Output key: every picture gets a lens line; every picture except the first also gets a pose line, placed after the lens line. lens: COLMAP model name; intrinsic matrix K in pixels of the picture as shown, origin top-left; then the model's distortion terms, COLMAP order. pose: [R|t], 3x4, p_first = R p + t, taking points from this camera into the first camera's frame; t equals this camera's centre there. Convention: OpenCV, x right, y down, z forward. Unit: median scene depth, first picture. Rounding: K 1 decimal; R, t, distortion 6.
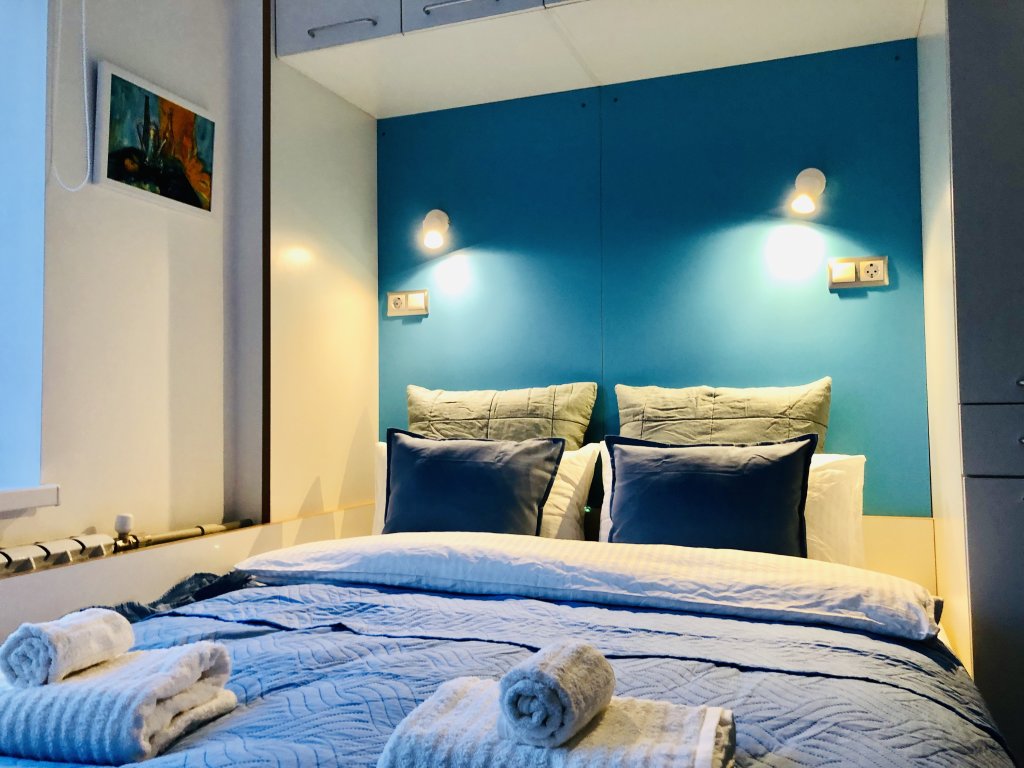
lens RADIAL K [[838.6, 0, 506.7], [0, 838.6, 363.2], [0, 0, 1]] dist [0.052771, -0.069452]
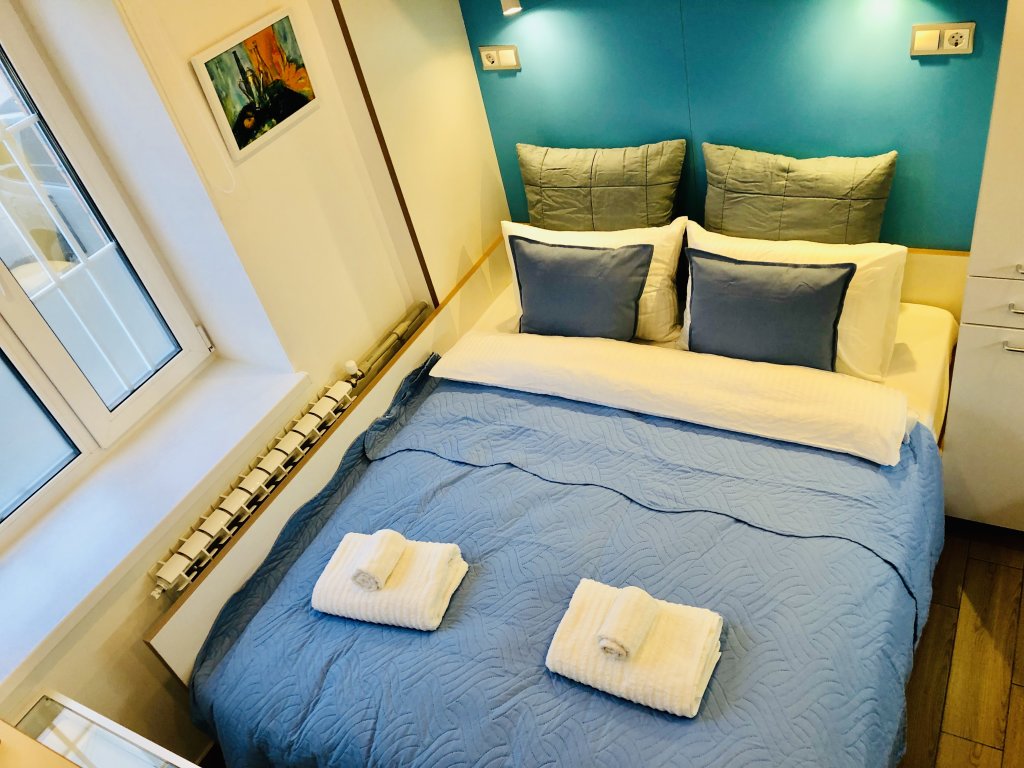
lens RADIAL K [[838.6, 0, 509.5], [0, 838.6, 376.6], [0, 0, 1]] dist [0.052771, -0.069452]
pose [[0.972893, -0.079902, -0.217014, 0.114247], [0.206466, 0.722820, 0.659472, -0.606420], [0.104168, -0.686401, 0.719724, -0.032535]]
